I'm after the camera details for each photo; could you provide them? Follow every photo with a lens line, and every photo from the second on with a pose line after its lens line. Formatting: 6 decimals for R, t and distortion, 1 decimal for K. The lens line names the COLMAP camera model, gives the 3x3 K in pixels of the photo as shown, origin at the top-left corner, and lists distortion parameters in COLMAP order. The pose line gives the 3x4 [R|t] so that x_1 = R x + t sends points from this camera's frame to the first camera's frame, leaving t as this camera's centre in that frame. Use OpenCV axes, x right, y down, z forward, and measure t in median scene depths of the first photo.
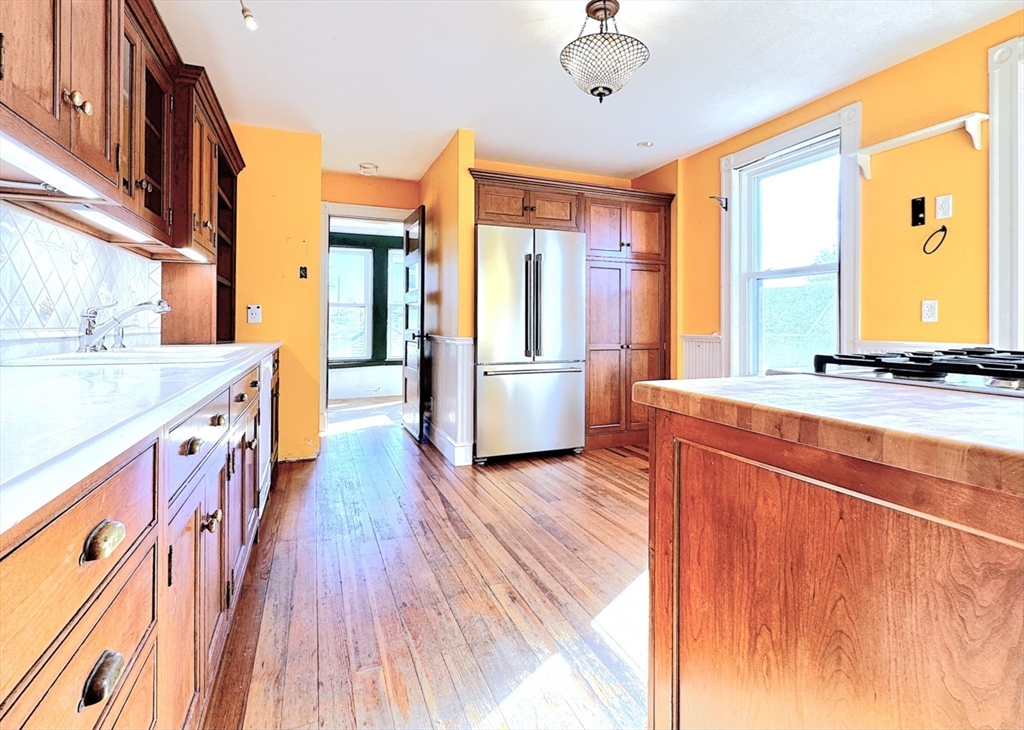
lens RADIAL K [[499.4, 0, 514.7], [0, 499.4, 322.3], [0, 0, 1]] dist [0.000382, 0.000035]
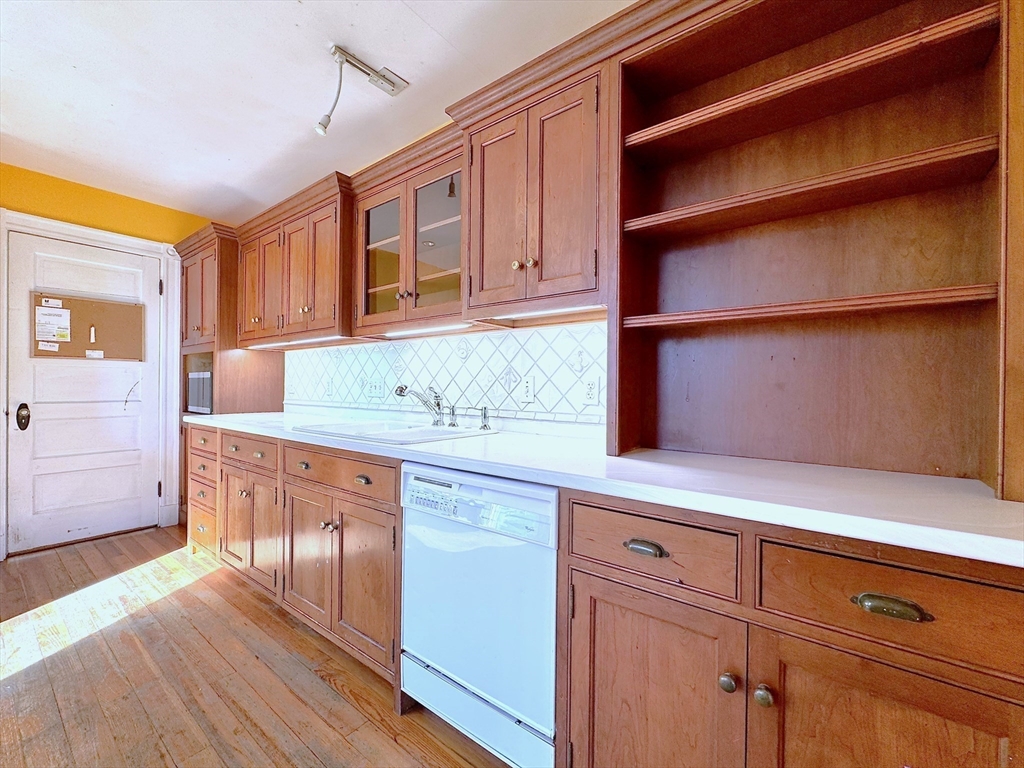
lens RADIAL K [[423.4, 0, 516.4], [0, 423.4, 387.5], [0, 0, 1]] dist [-0.007234, -0.000143]
pose [[-0.853338, -0.013090, -0.521194, -0.319860], [-0.010565, 0.999914, -0.007816, -0.026807], [0.521251, -0.001164, -0.853403, 1.520240]]
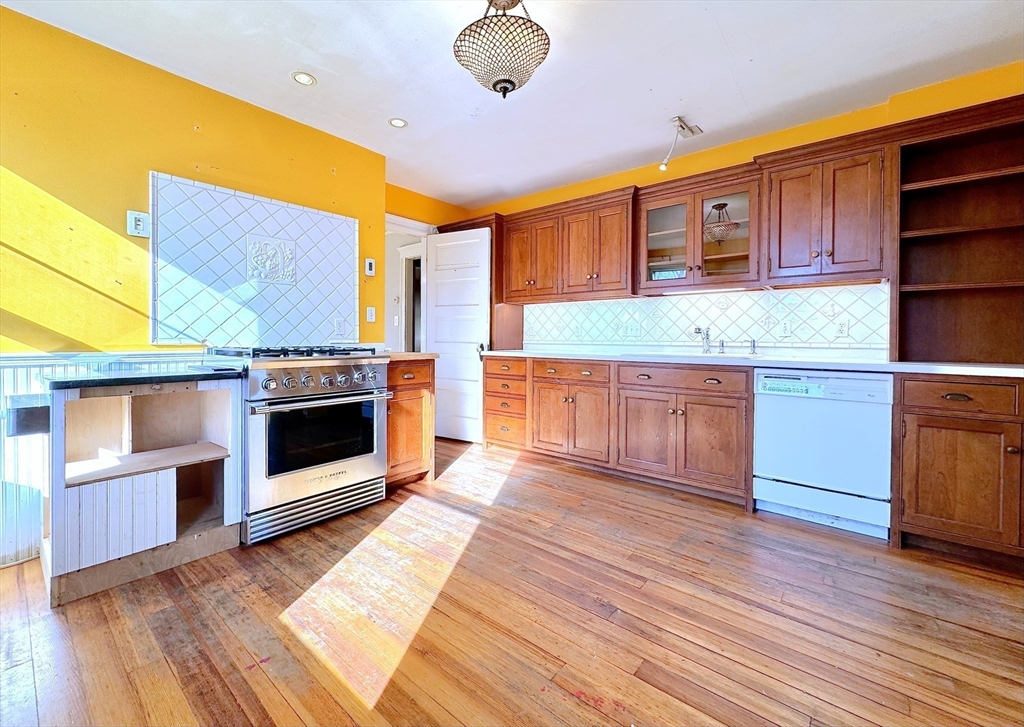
lens RADIAL K [[419.9, 0, 514.4], [0, 419.9, 342.0], [0, 0, 1]] dist [-0.004153, -0.000189]
pose [[-0.875579, -0.004676, -0.483052, 0.484895], [-0.005731, 0.999983, 0.000708, 0.011467], [0.483041, 0.003388, -0.875591, 1.546618]]
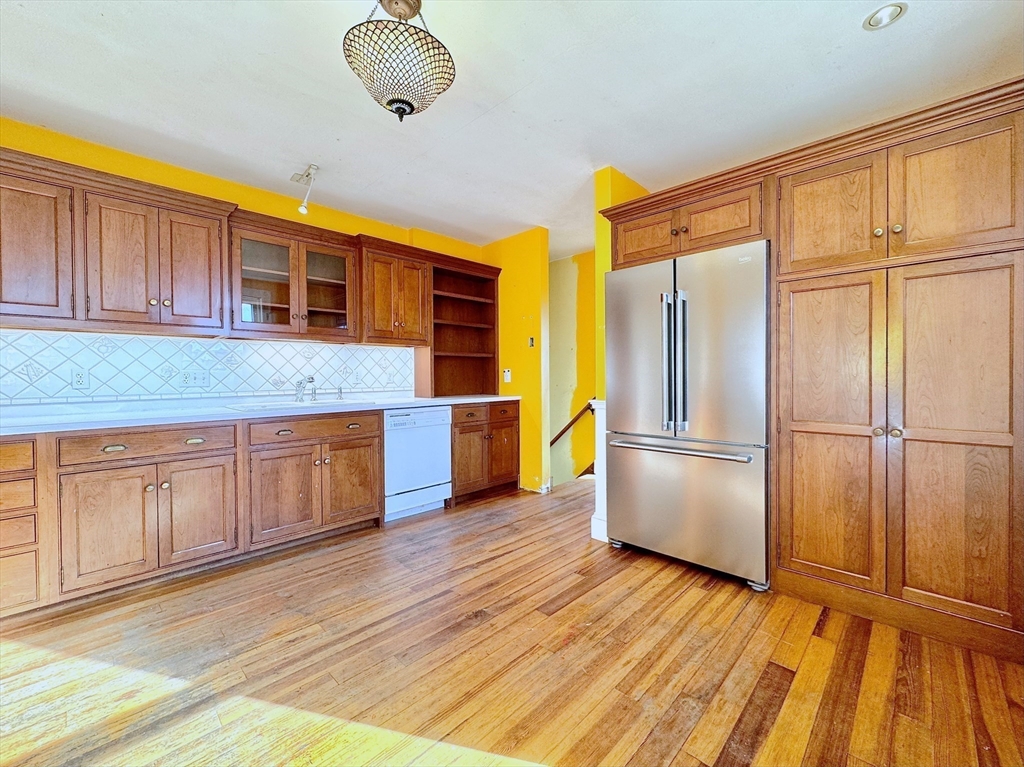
lens RADIAL K [[416.9, 0, 510.2], [0, 416.9, 379.2], [0, 0, 1]] dist [-0.003529, -0.000257]
pose [[0.398313, 0.002951, -0.917245, 0.781039], [0.015811, 0.999824, 0.010082, -0.027312], [0.917113, -0.018519, 0.398196, 0.809517]]
